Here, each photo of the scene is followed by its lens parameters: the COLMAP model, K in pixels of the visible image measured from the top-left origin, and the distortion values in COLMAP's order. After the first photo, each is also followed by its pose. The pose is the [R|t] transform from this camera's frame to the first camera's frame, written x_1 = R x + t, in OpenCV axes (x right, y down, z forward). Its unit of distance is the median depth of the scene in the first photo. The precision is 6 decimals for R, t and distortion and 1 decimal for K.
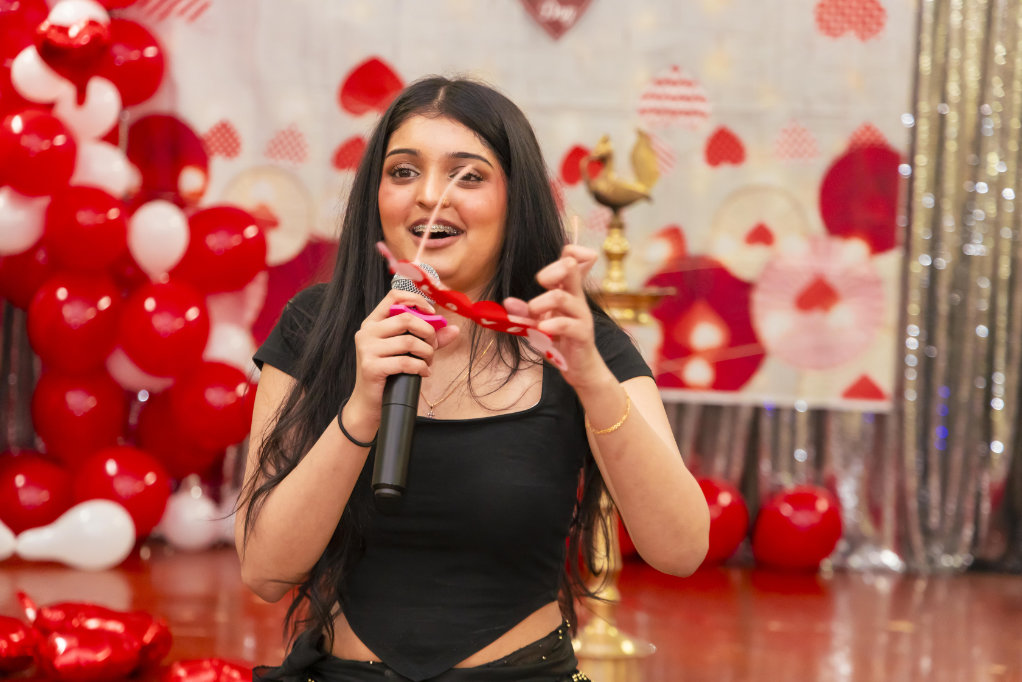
lens RADIAL K [[2503.2, 0, 511.0], [0, 2503.2, 341.0], [0, 0, 1]] dist [0.070553, 0.186963]
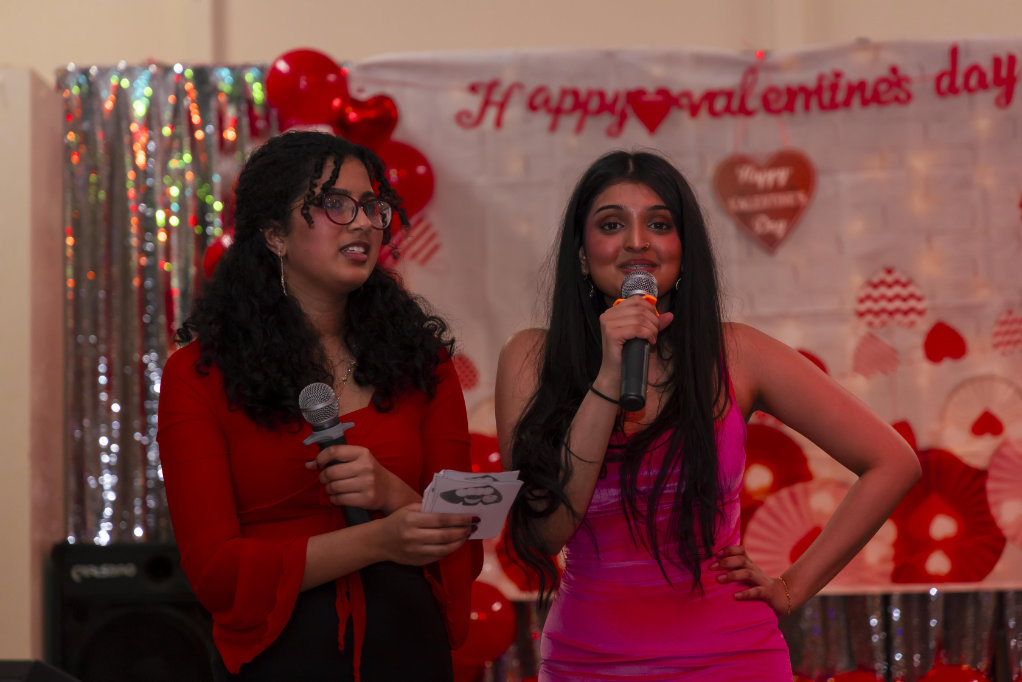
lens RADIAL K [[2965.5, 0, 511.0], [0, 2965.5, 341.0], [0, 0, 1]] dist [0.080780, -1.459545]
pose [[0.993092, -0.080501, -0.085374, 0.012874], [0.068855, 0.988918, -0.131532, 0.070479], [0.095016, 0.124745, 0.987629, -0.221272]]
